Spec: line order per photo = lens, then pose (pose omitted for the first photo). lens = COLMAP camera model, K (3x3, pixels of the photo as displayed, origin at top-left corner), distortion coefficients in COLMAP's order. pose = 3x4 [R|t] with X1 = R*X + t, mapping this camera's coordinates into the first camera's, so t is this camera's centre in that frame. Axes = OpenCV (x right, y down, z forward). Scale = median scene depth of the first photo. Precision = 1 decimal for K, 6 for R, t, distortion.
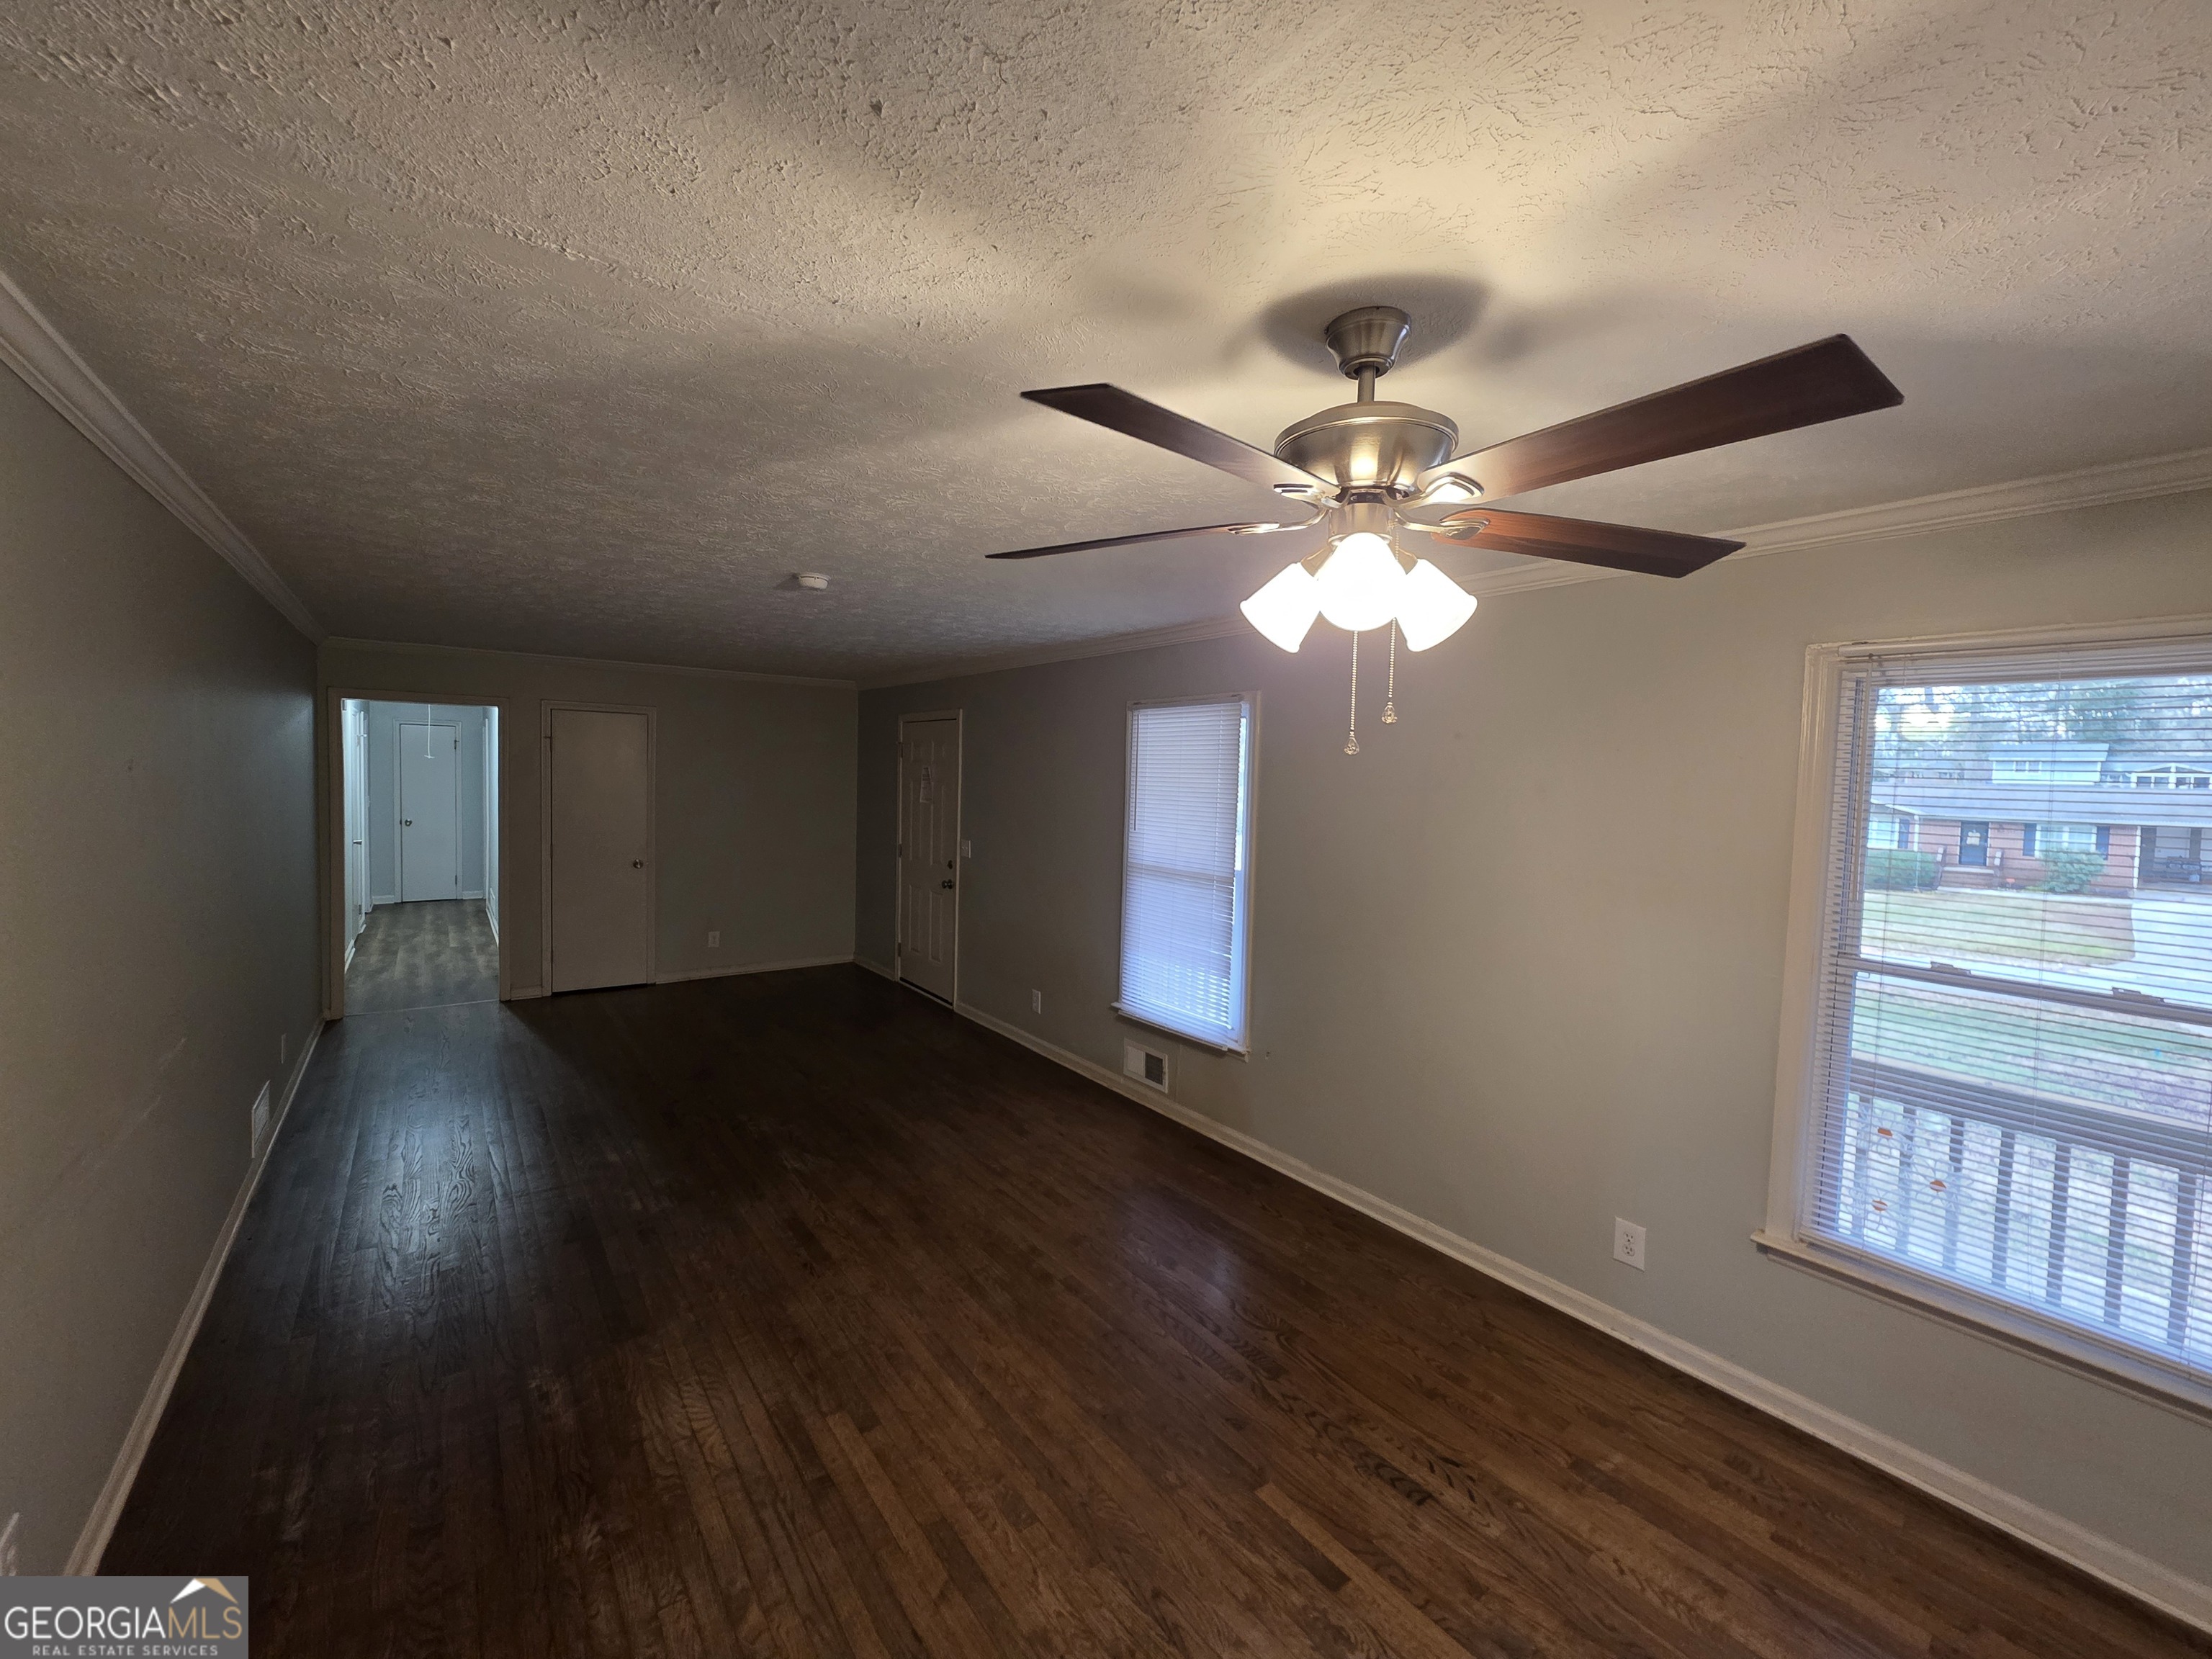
lens RADIAL K [[894.0, 0, 1107.4], [0, 894.0, 821.0], [0, 0, 1]] dist [0.001494, 0.000404]
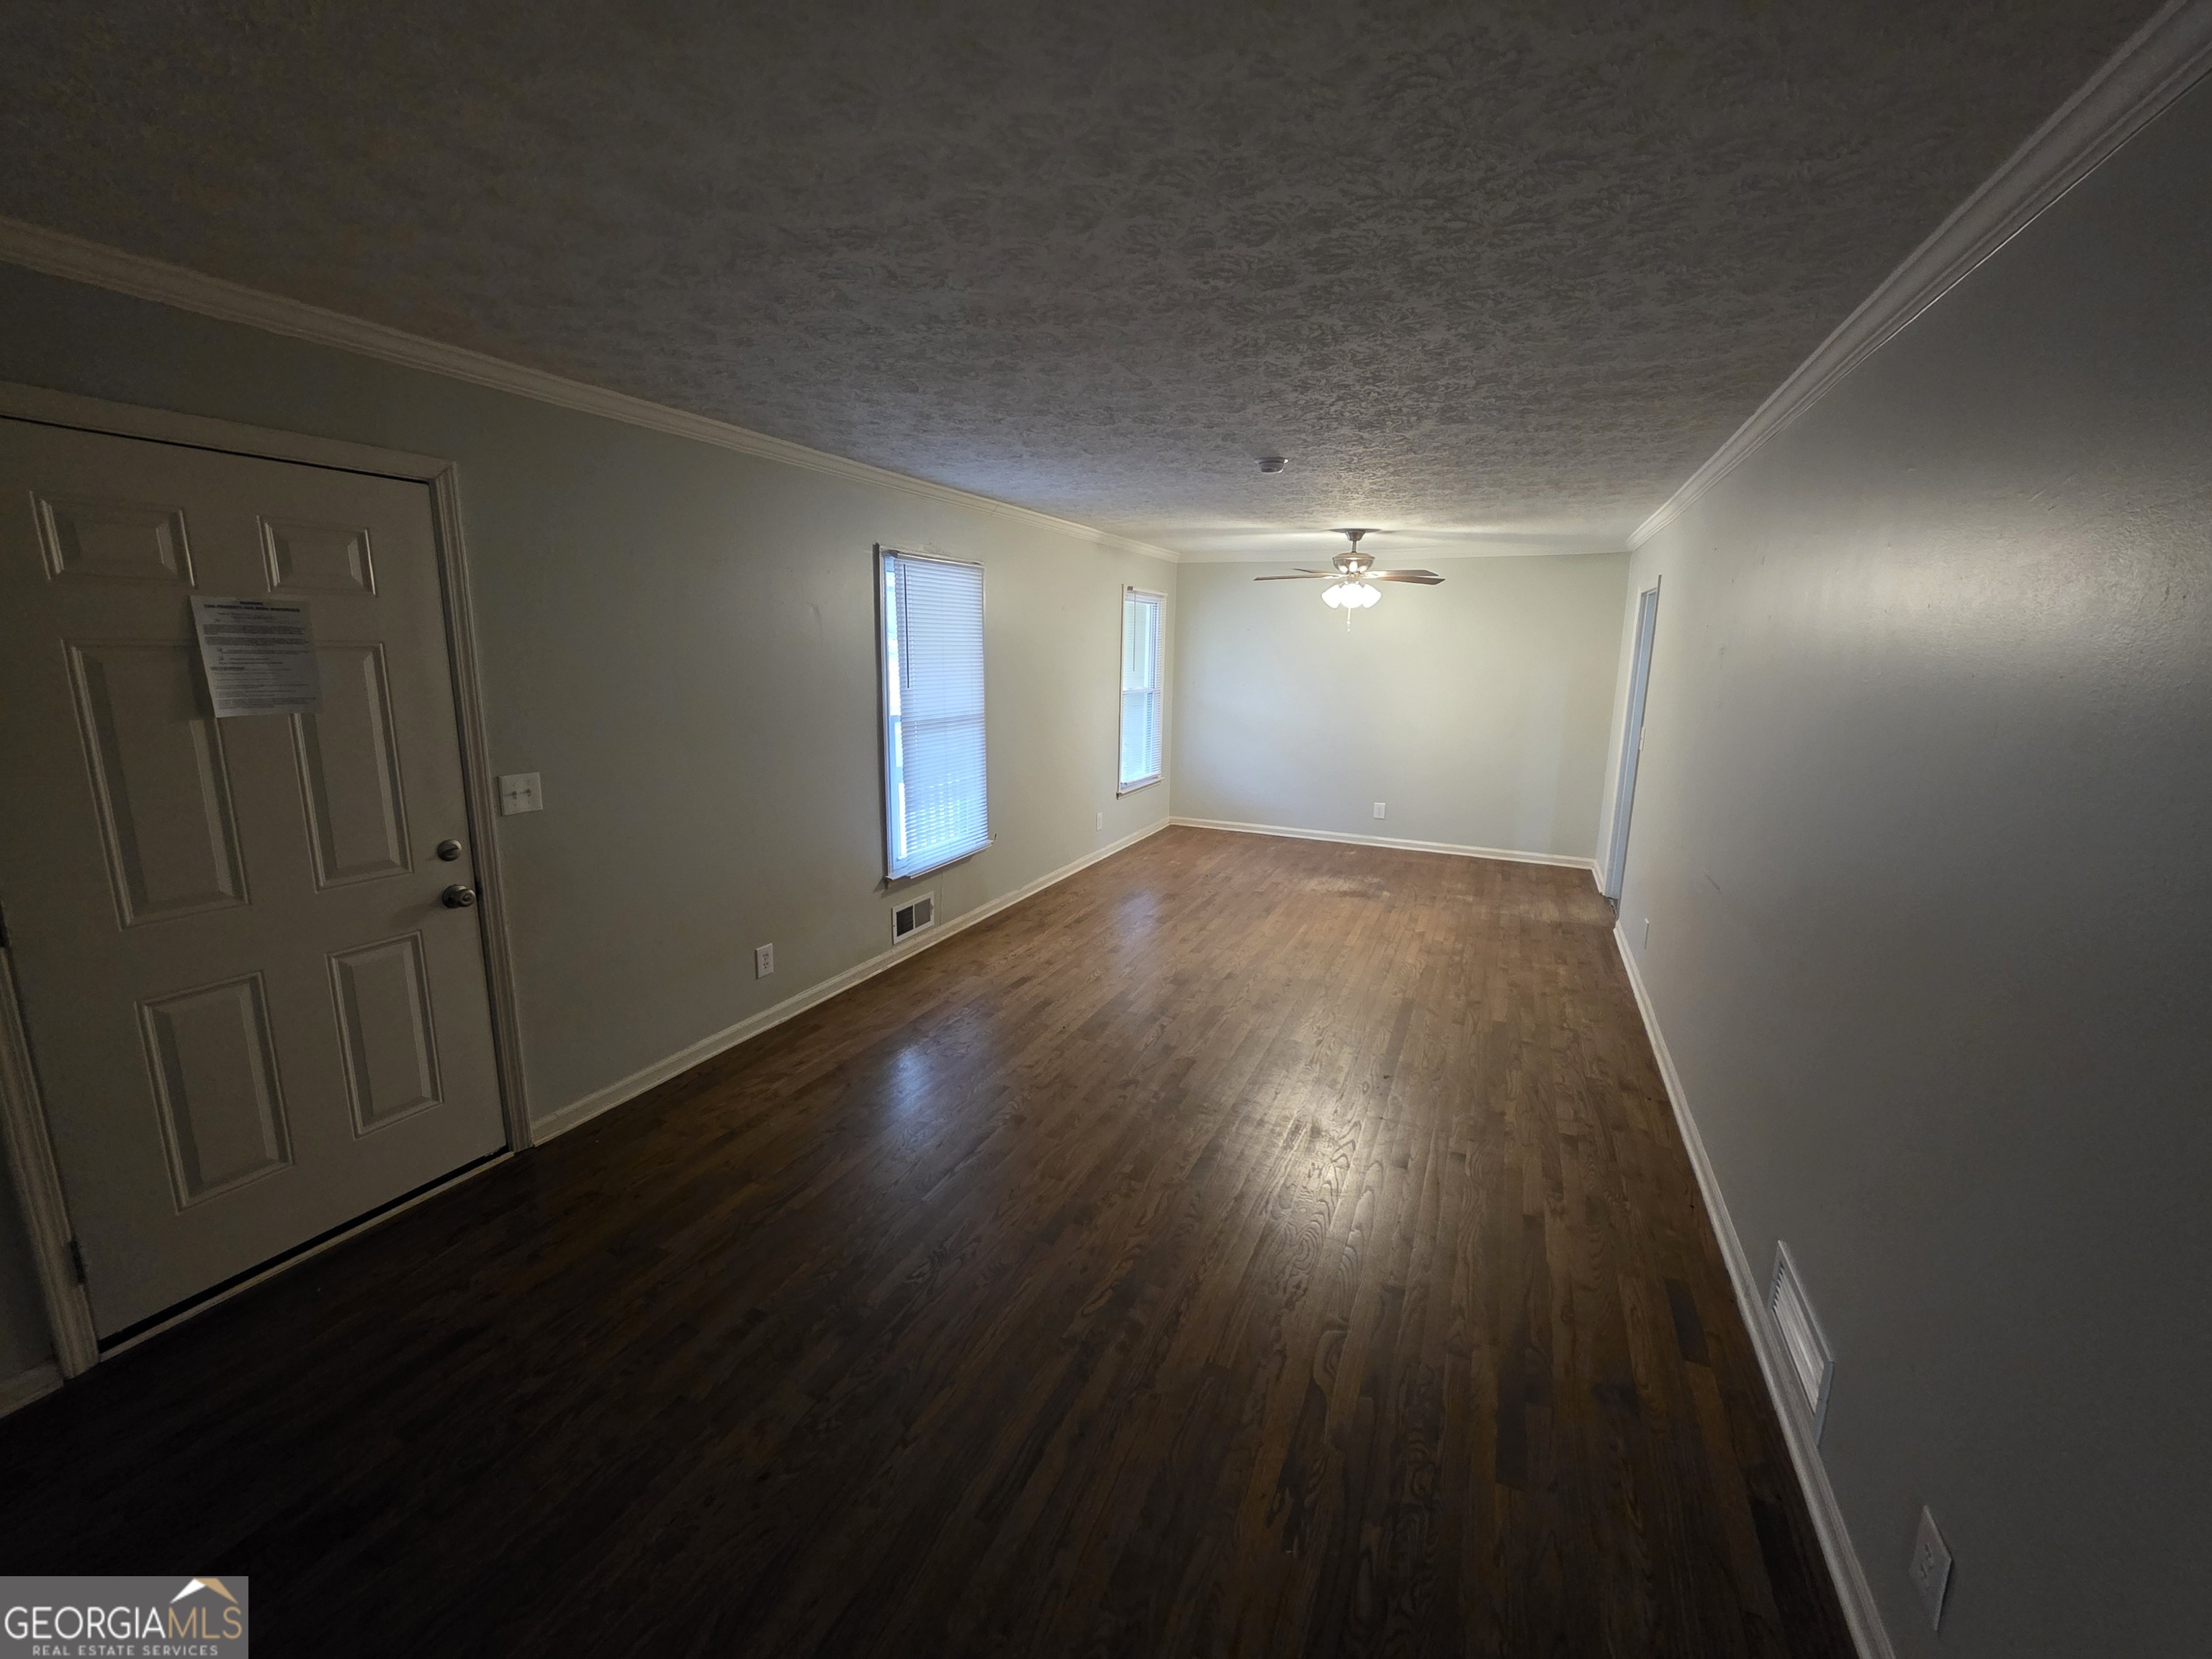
lens RADIAL K [[894.0, 0, 1107.4], [0, 894.0, 821.0], [0, 0, 1]] dist [0.001494, 0.000404]
pose [[-0.475810, -0.202990, 0.855804, -0.968522], [0.026561, 0.969244, 0.244665, -0.084476], [-0.879147, 0.139145, -0.455784, 1.319154]]
